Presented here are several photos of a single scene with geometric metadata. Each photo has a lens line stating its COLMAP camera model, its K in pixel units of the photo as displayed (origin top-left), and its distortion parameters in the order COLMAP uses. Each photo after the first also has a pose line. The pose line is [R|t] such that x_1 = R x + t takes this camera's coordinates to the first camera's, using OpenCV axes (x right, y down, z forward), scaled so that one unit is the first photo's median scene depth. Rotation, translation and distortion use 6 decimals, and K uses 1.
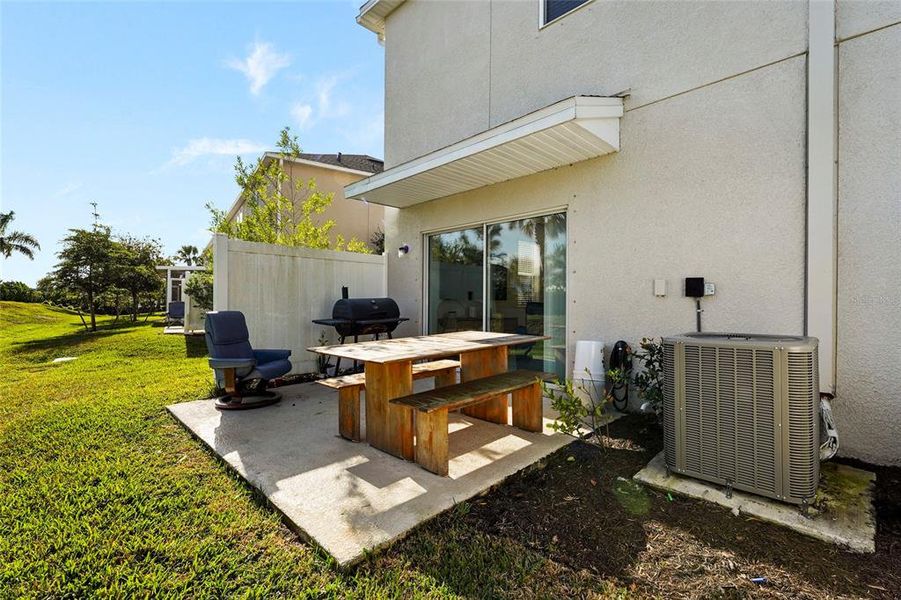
lens RADIAL K [[404.6, 0, 450.9], [0, 404.6, 297.6], [0, 0, 1]] dist [-0.000740, -0.000060]
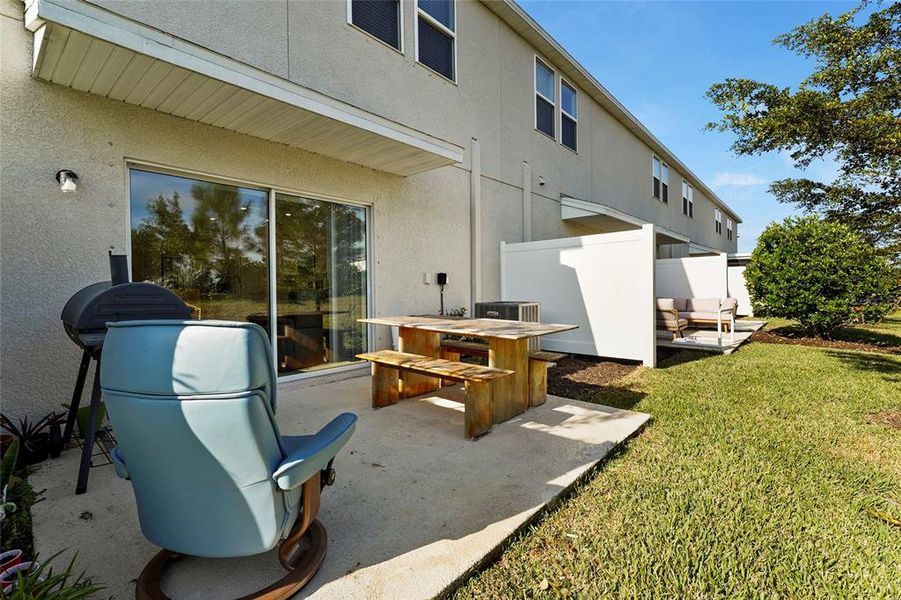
lens RADIAL K [[404.6, 0, 451.5], [0, 404.6, 296.4], [0, 0, 1]] dist [-0.000740, -0.000060]
pose [[-0.061730, -0.017734, 0.997935, -1.328596], [0.005967, 0.999818, 0.018137, 0.020733], [-0.998075, 0.007075, -0.061613, 1.282721]]
